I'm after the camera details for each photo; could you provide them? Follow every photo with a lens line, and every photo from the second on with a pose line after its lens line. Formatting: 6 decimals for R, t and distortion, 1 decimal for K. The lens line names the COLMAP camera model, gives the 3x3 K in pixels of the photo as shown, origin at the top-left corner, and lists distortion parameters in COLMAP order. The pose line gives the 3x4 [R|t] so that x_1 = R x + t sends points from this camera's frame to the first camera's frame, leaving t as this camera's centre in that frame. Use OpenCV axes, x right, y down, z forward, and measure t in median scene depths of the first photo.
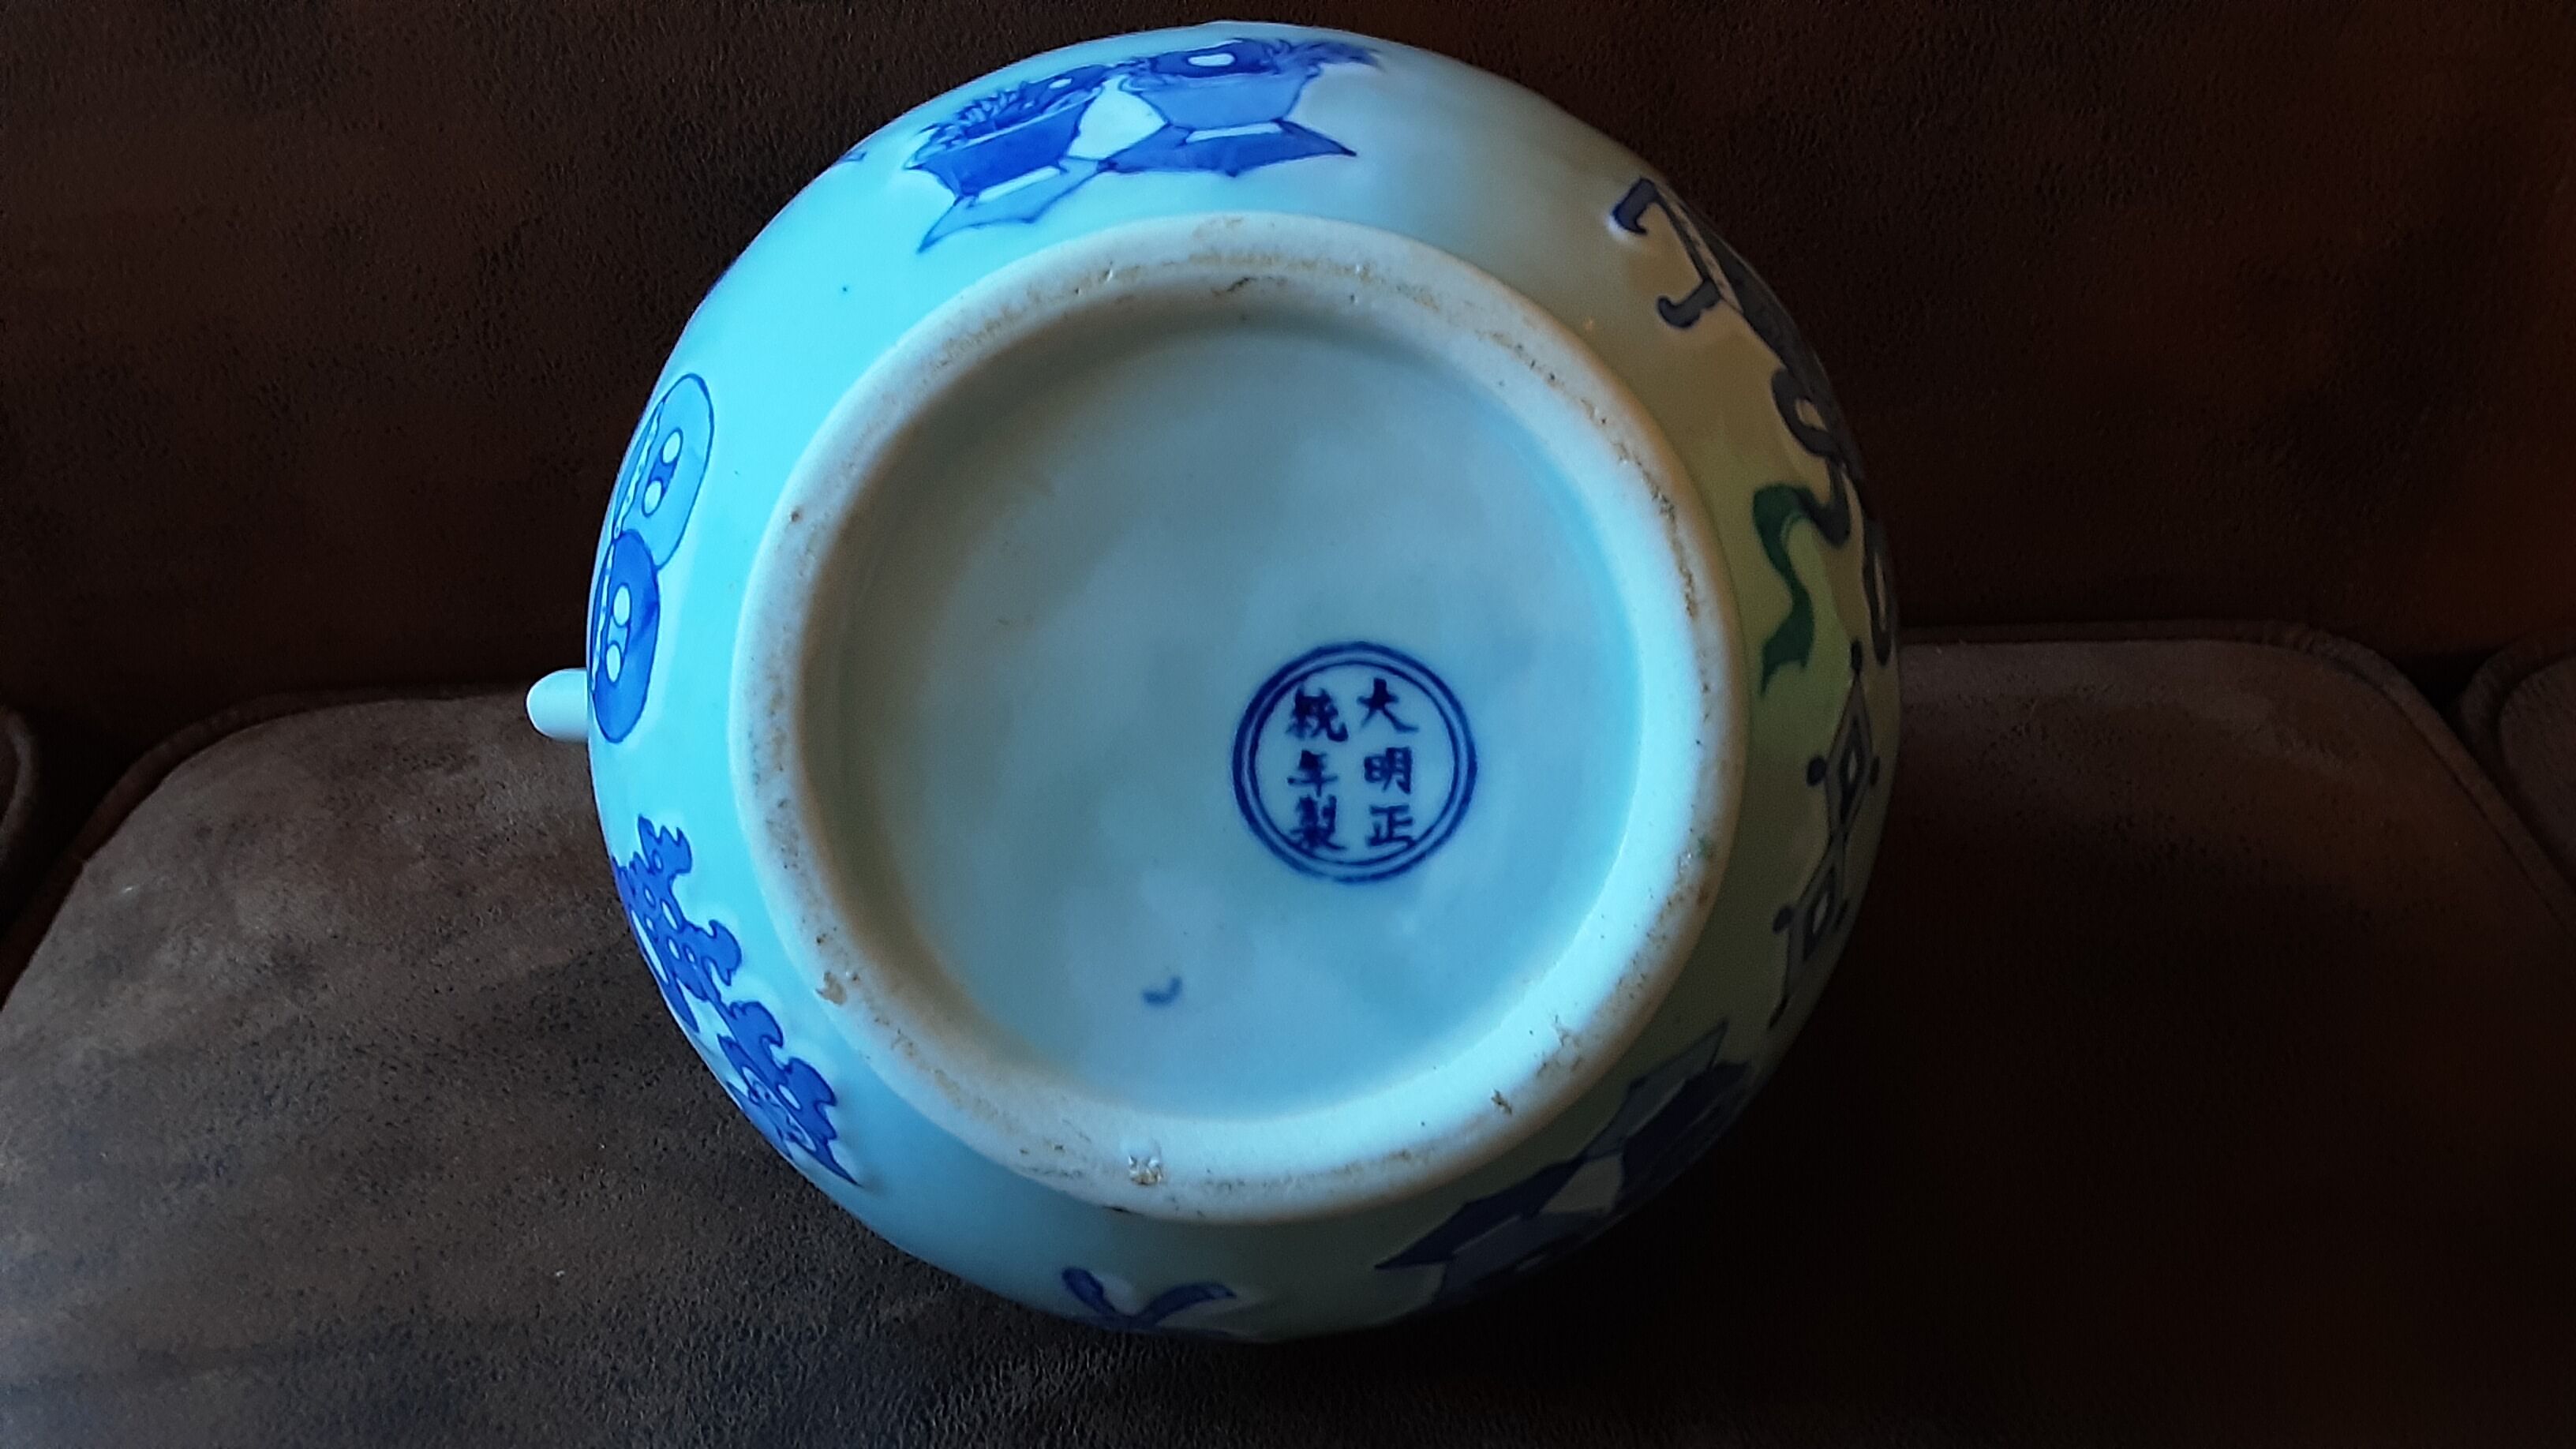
lens RADIAL K [[2171.0, 0, 1348.7], [0, 2171.0, 737.9], [0, 0, 1]] dist [0.149205, -0.257085]
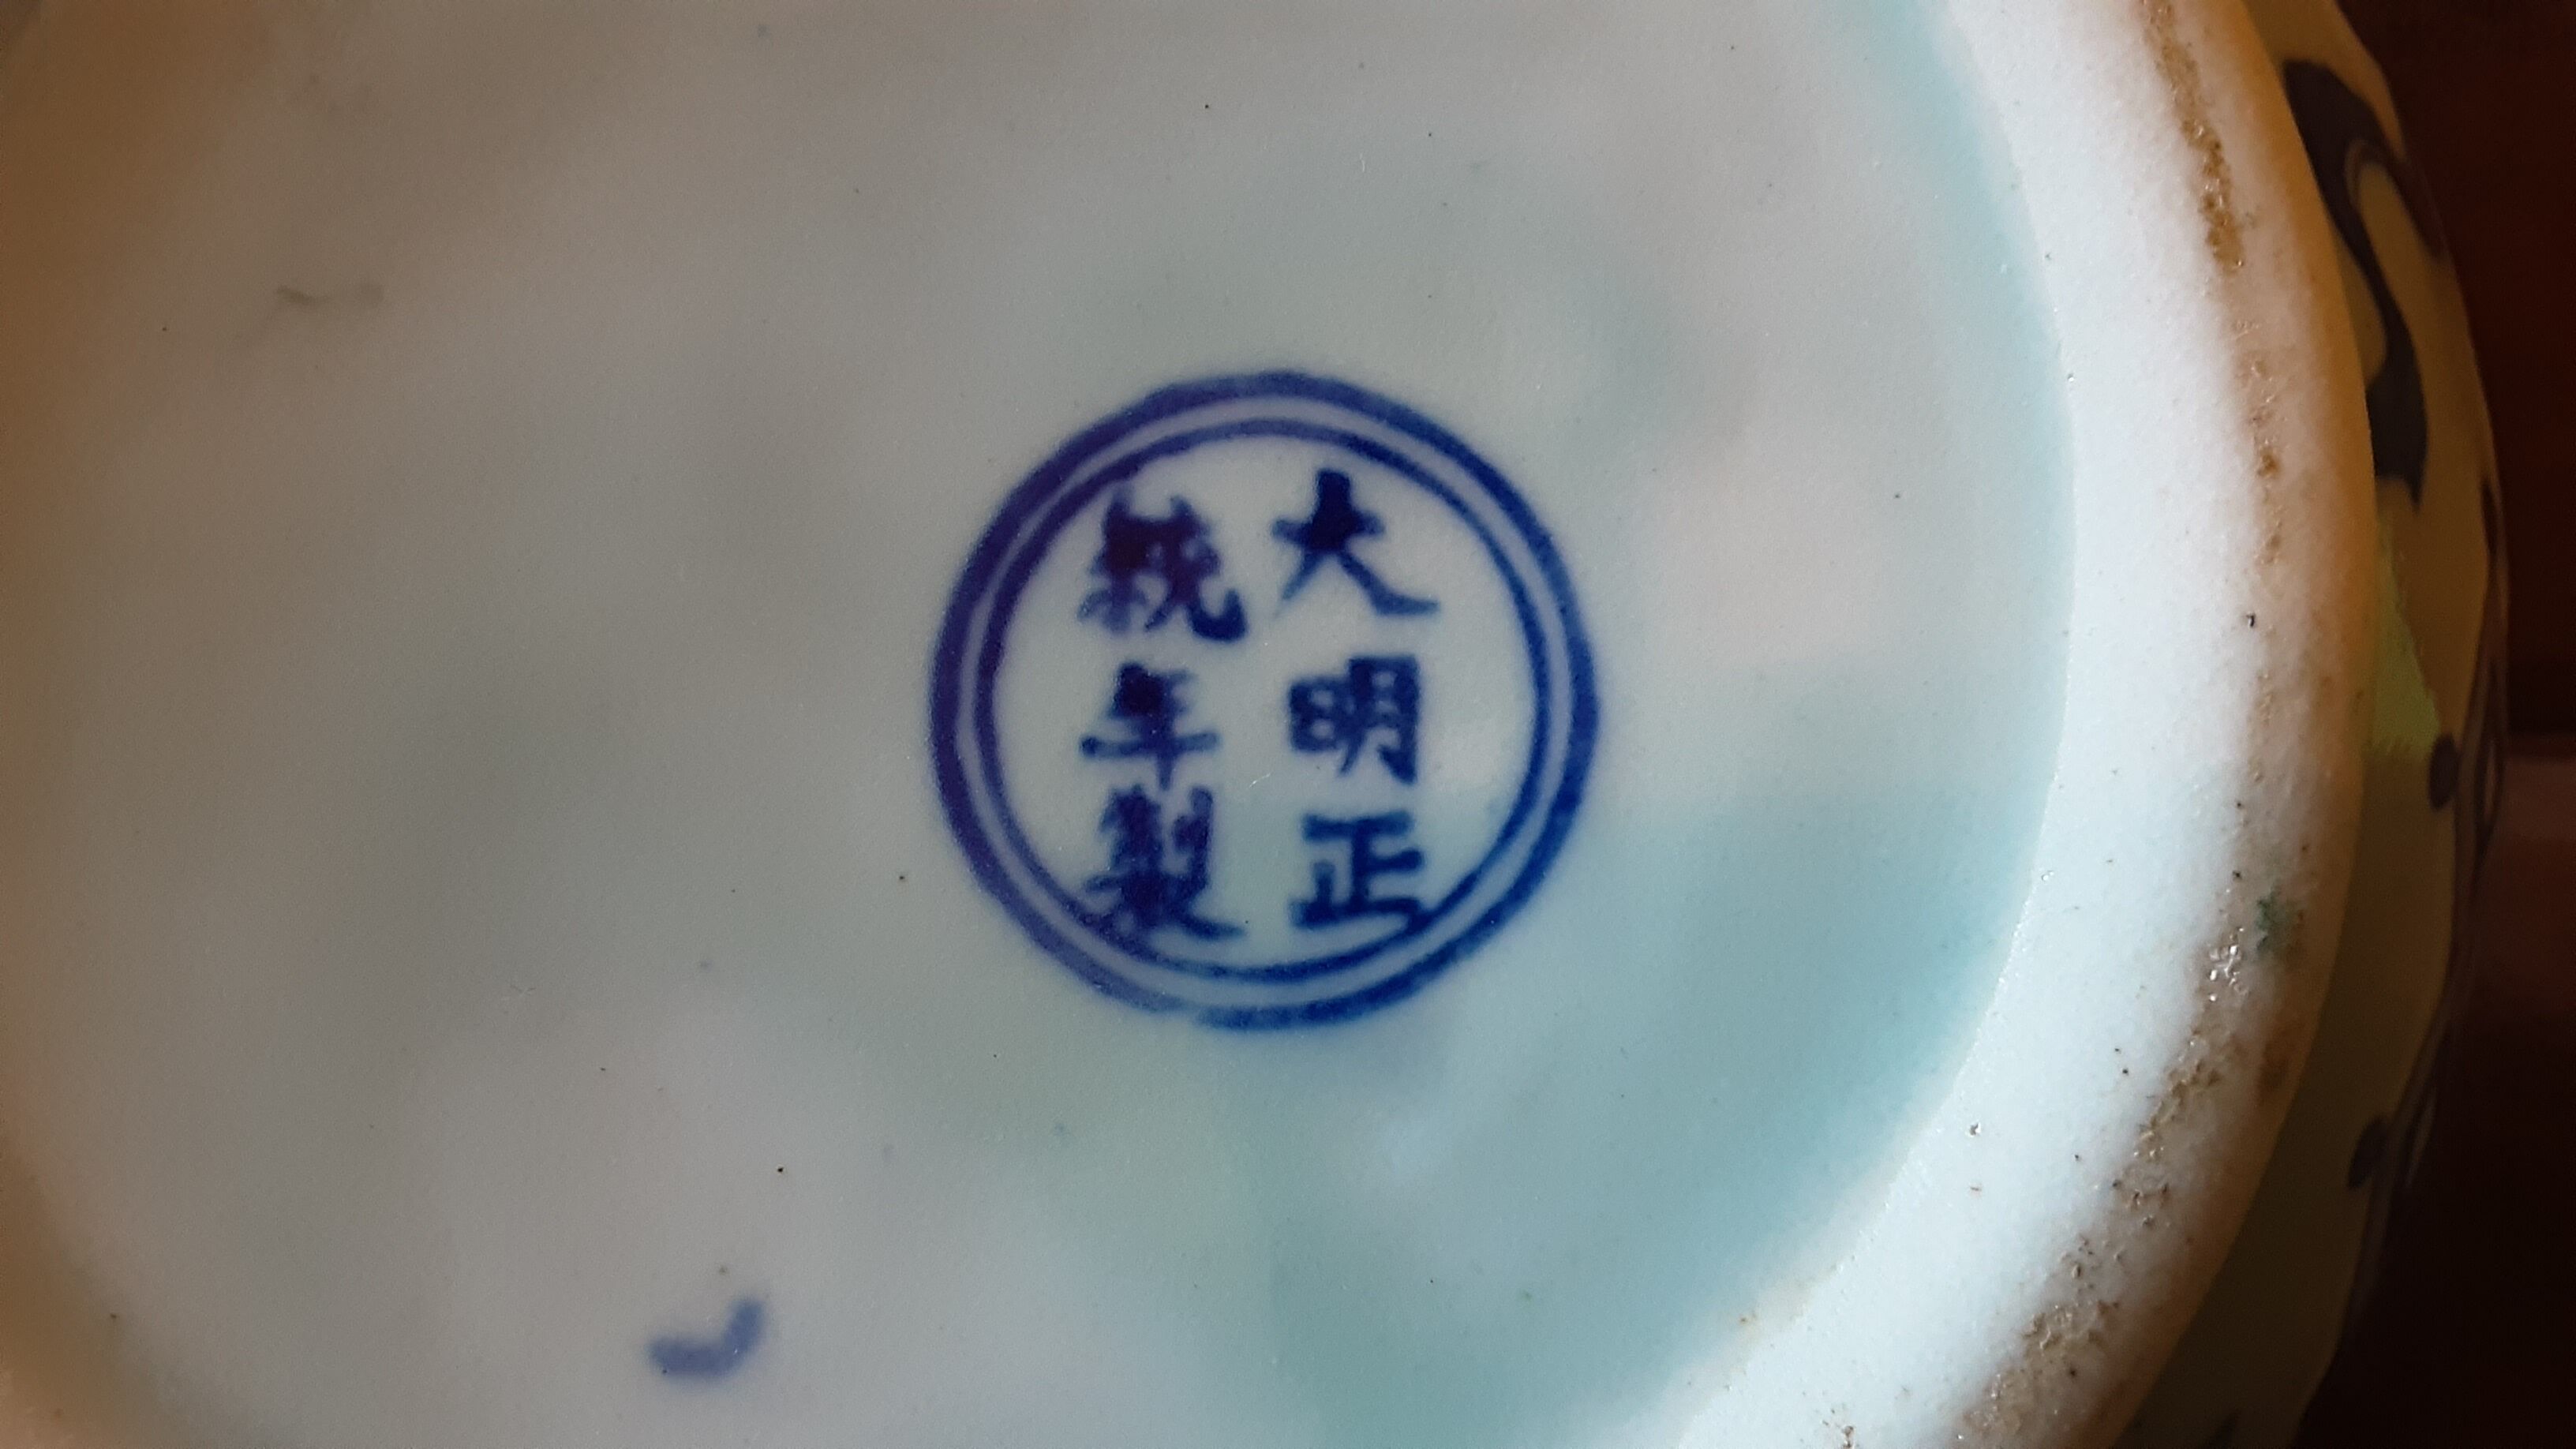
lens RADIAL K [[2116.0, 0, 1295.3], [0, 2116.0, 729.5], [0, 0, 1]] dist [0.117453, -0.183178]
pose [[0.999932, 0.008061, -0.008477, 0.011226], [-0.009187, 0.989753, -0.142494, 0.067750], [0.007242, 0.142562, 0.989759, 0.646570]]
